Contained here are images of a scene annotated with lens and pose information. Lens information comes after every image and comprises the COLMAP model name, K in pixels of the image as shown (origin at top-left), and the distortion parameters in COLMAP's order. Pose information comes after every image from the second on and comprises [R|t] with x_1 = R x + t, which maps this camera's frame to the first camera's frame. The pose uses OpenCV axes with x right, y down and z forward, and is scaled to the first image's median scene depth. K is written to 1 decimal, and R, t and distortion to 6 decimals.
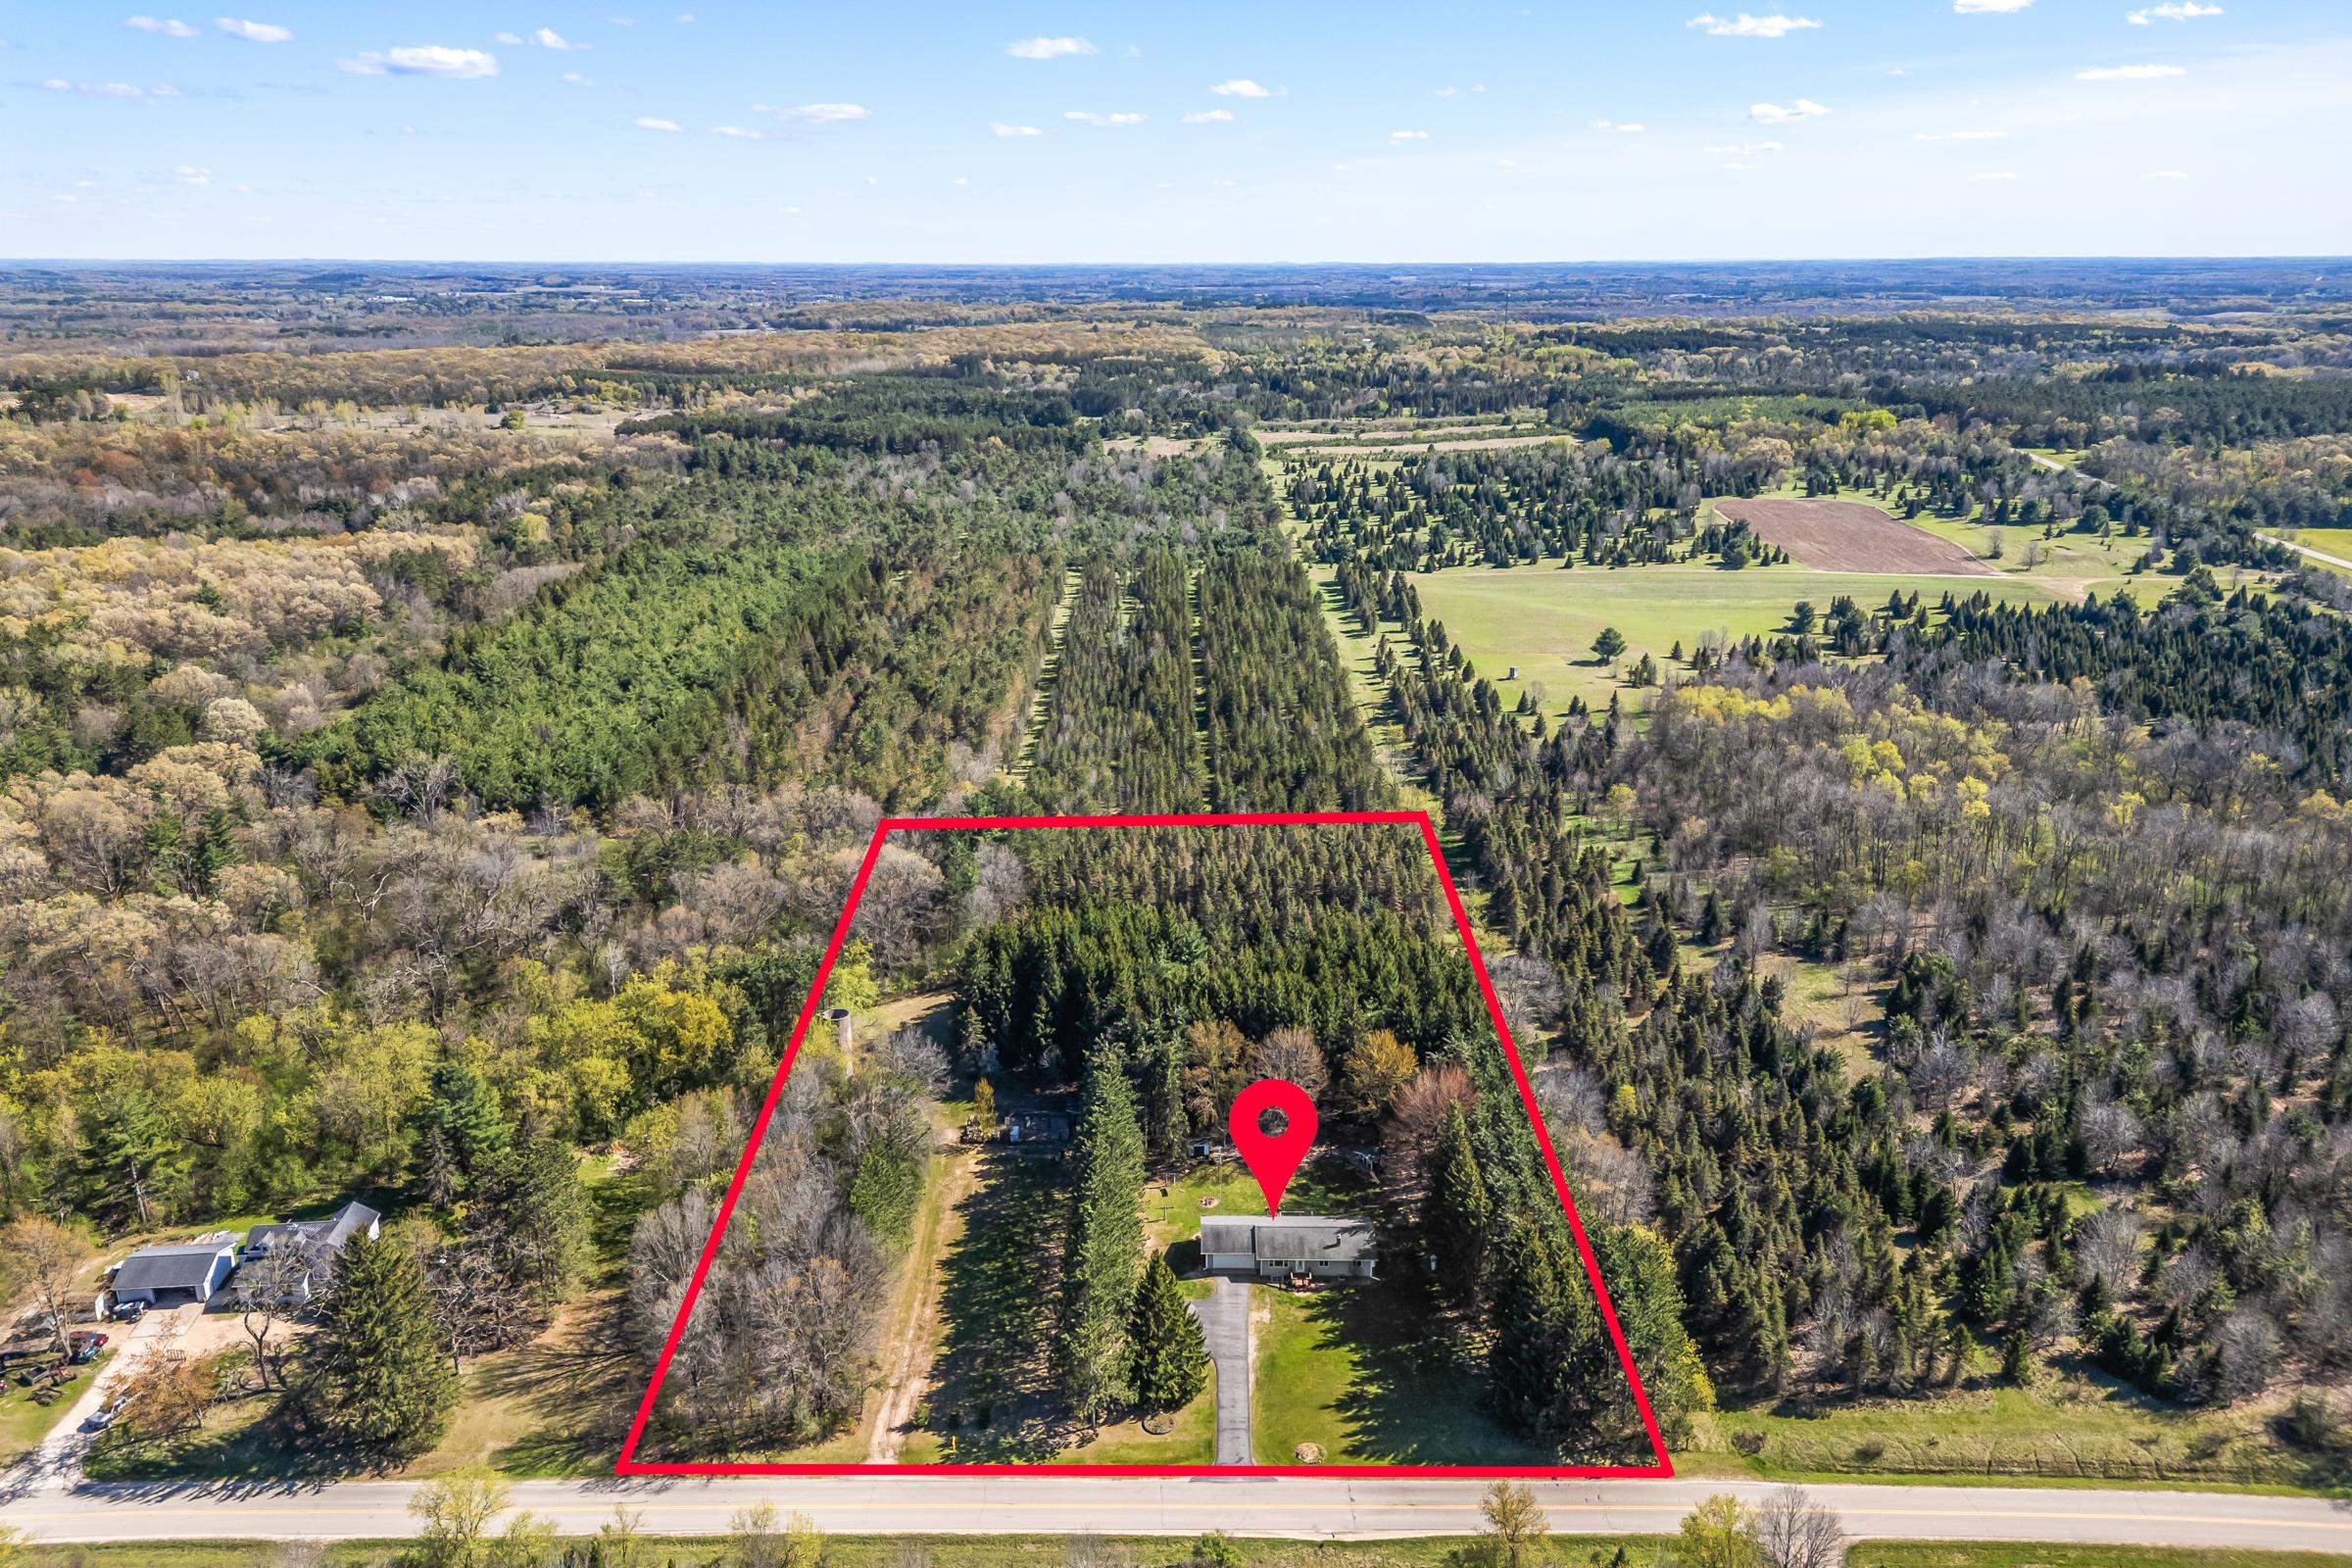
lens RADIAL K [[1670.9, 0, 1179.2], [0, 1670.9, 795.2], [0, 0, 1]] dist [0.045615, -0.040486]
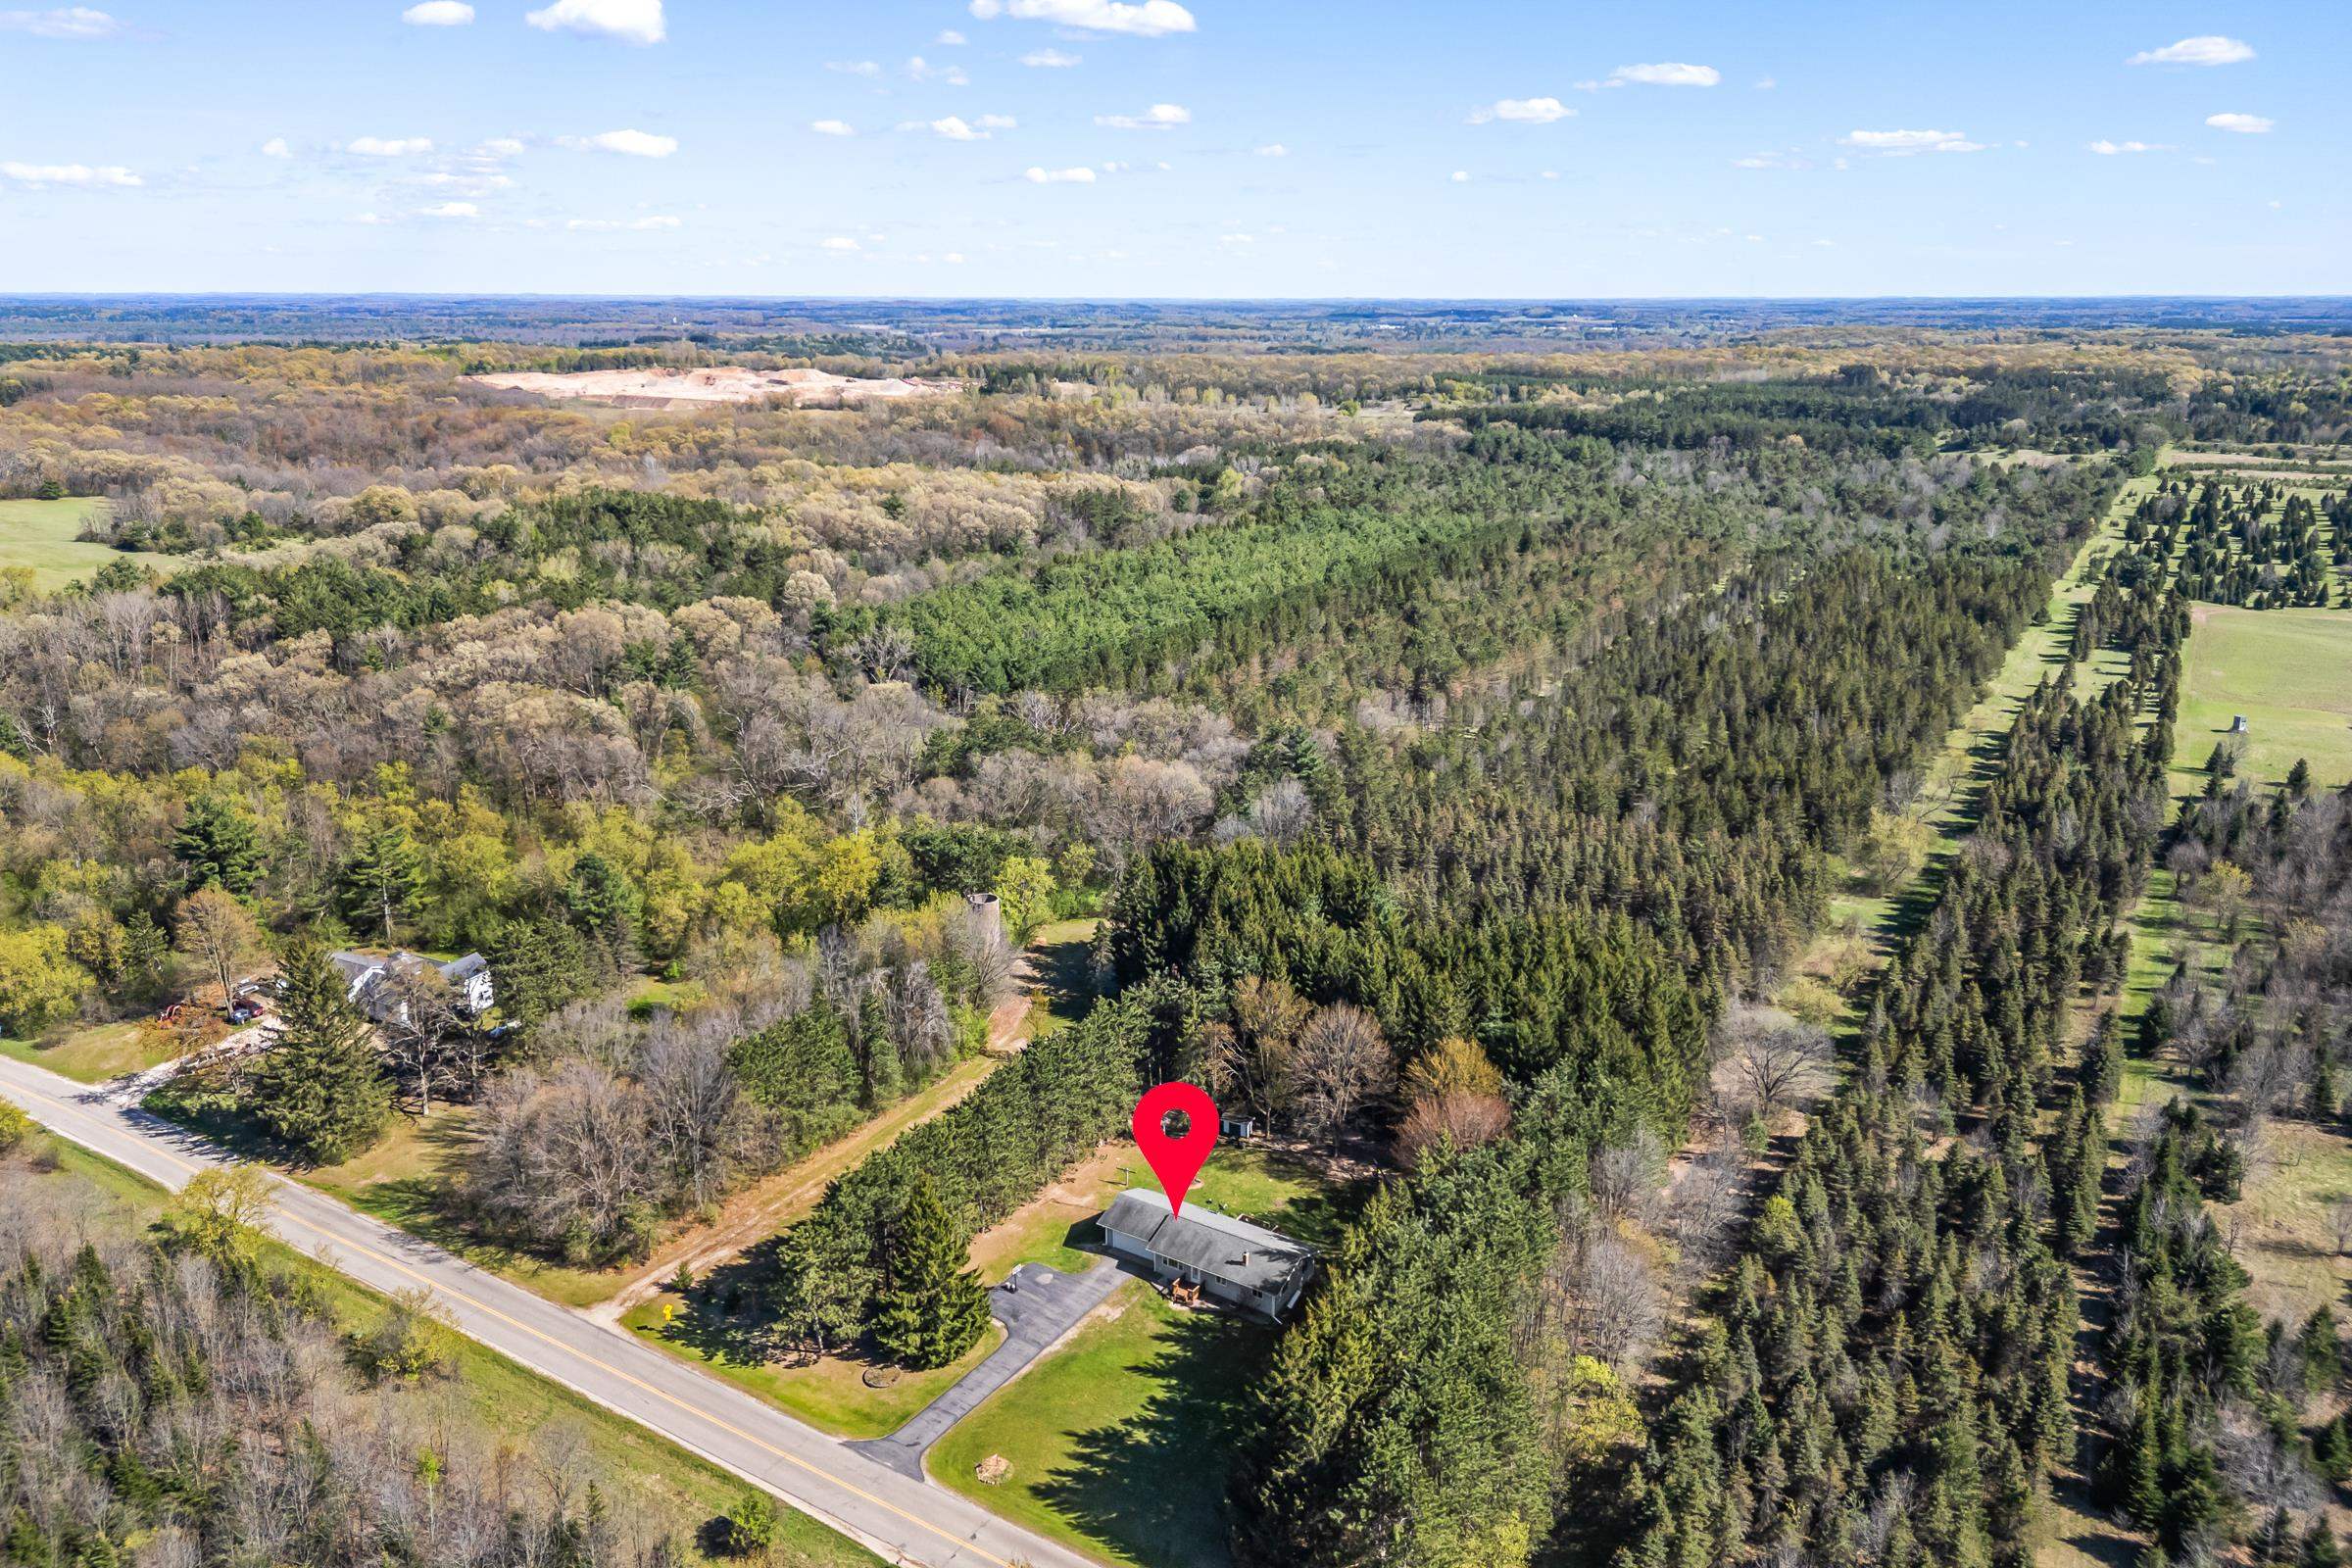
lens RADIAL K [[1670.9, 0, 1179.0], [0, 1670.9, 800.3], [0, 0, 1]] dist [0.045615, -0.040486]
pose [[0.838594, 0.153656, -0.522638, 0.373421], [-0.165329, 0.985932, 0.024588, 0.033971], [0.519063, 0.065788, 0.852200, 0.254094]]
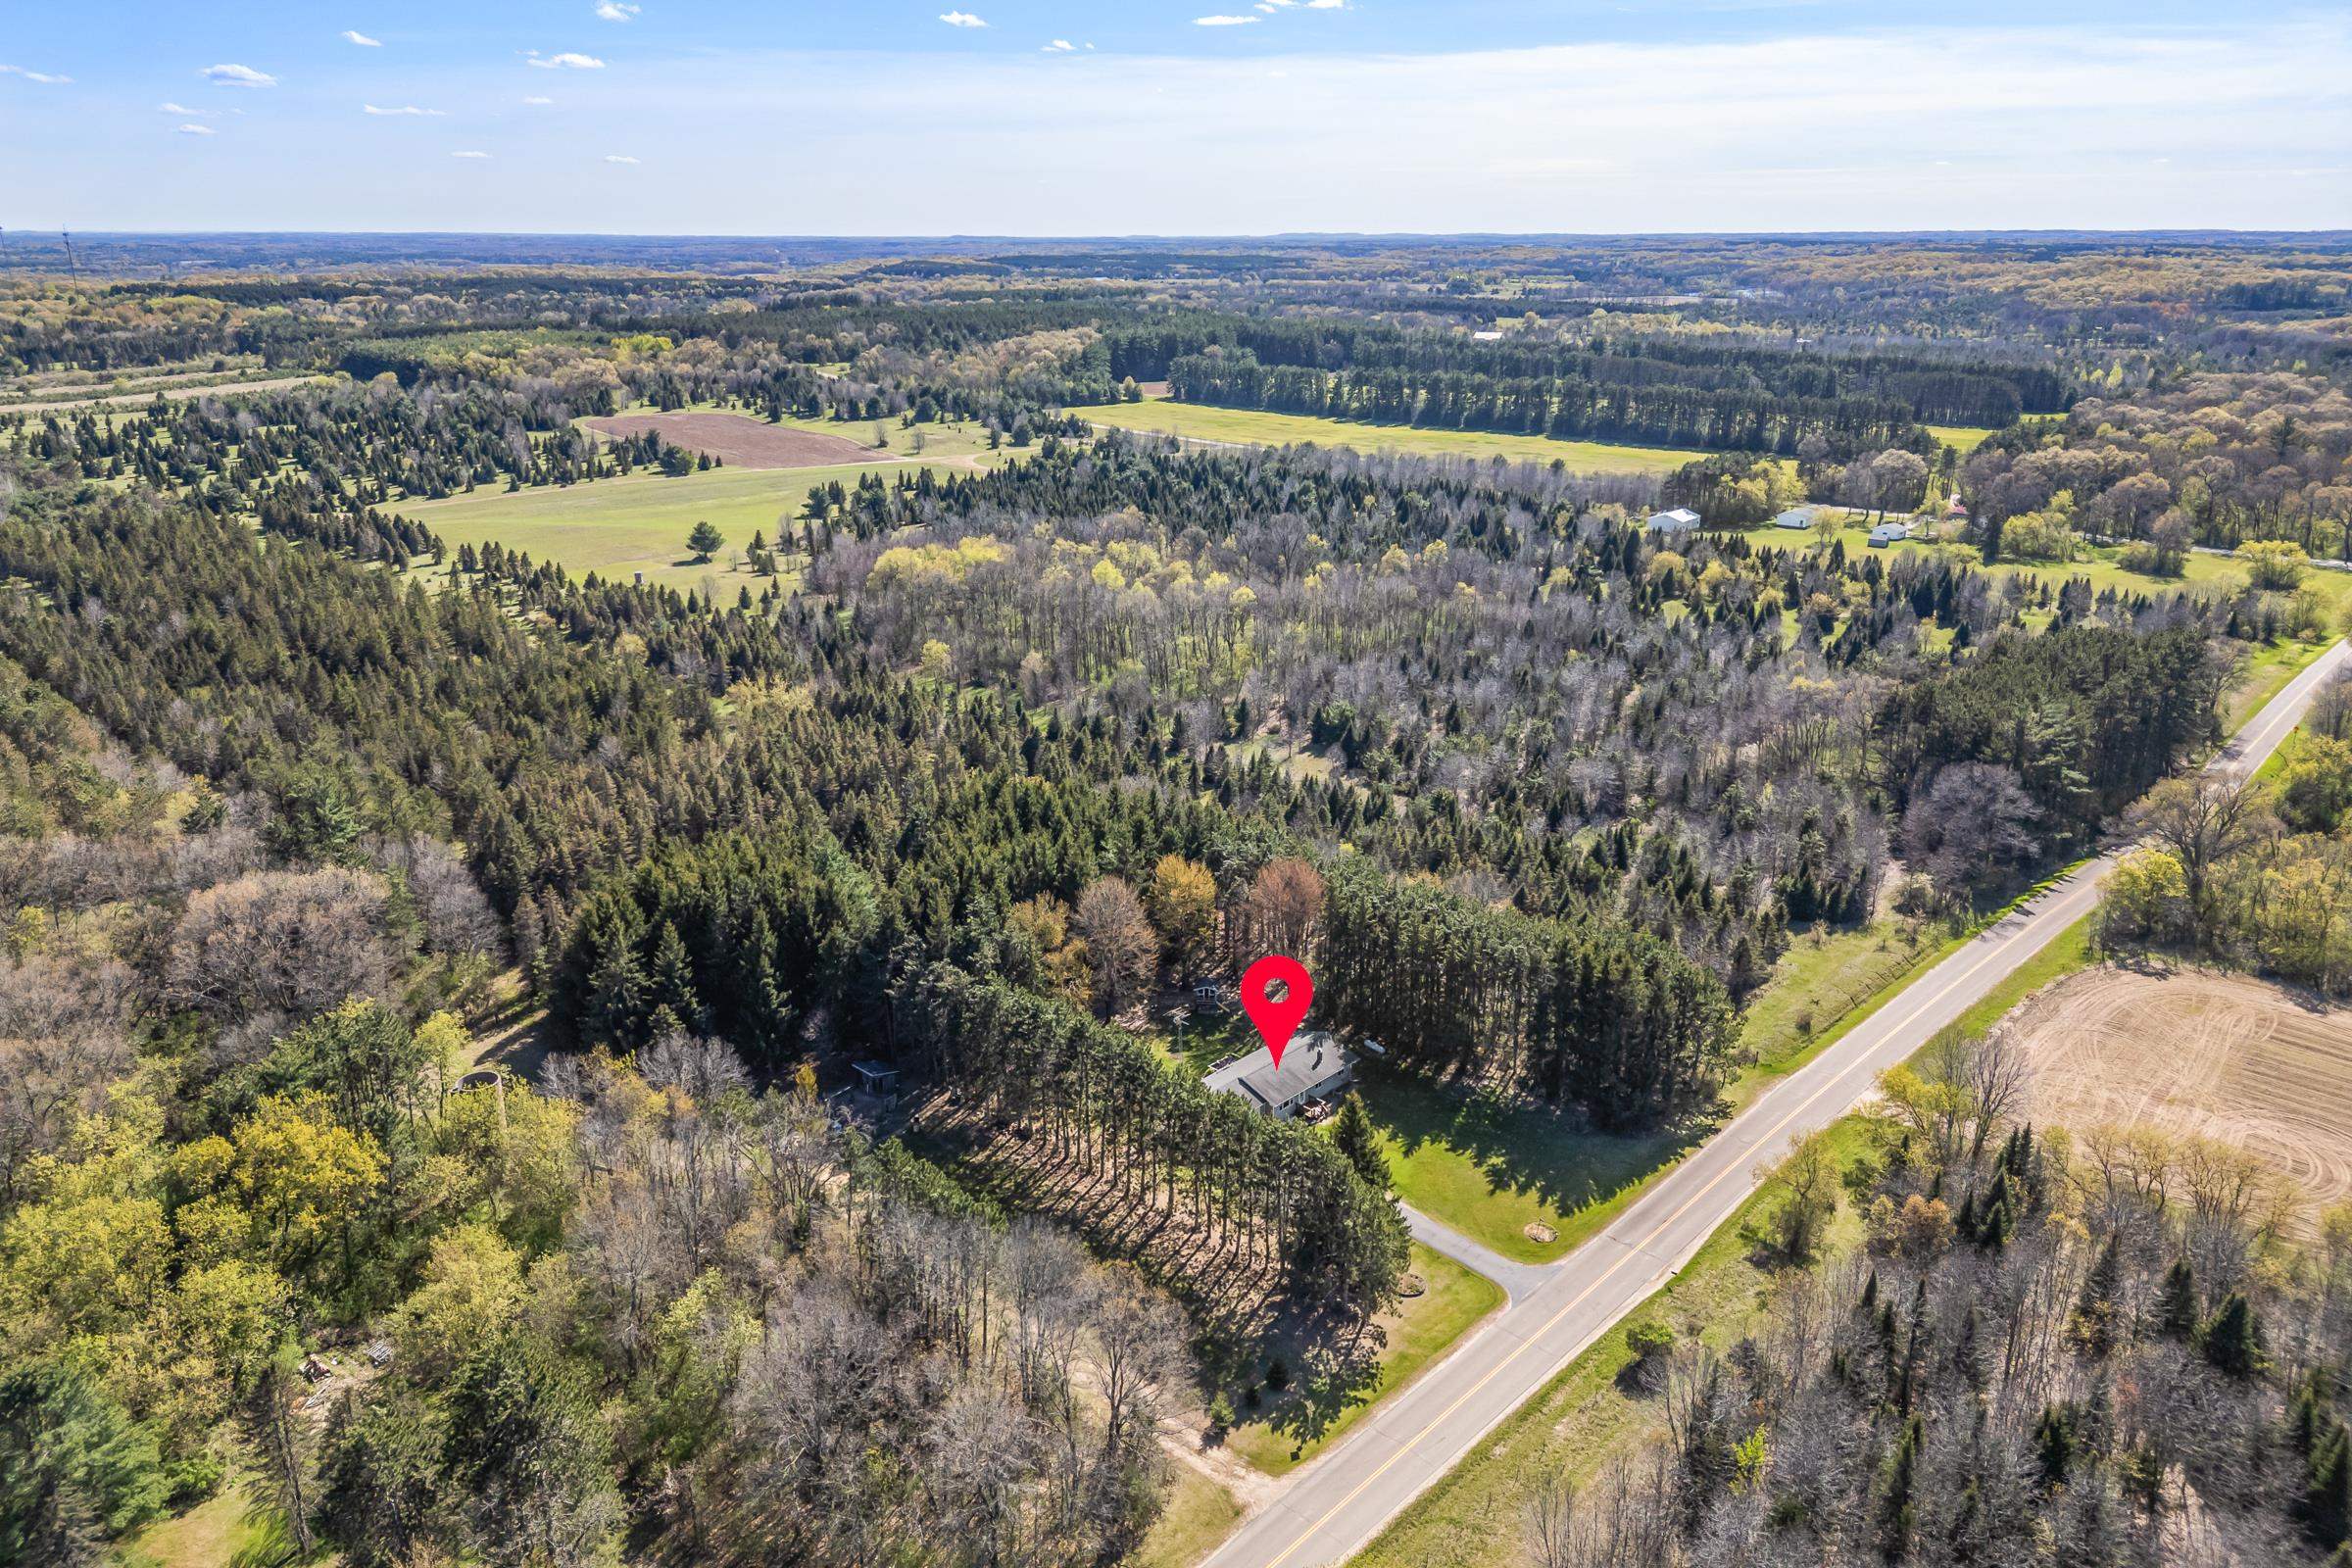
lens RADIAL K [[1670.9, 0, 1199.0], [0, 1670.9, 788.0], [0, 0, 1]] dist [0.045615, -0.040486]
pose [[0.674114, -0.227998, 0.702557, -0.450566], [0.224652, 0.969393, 0.099036, 0.021797], [-0.703634, 0.091069, 0.704702, 0.342573]]
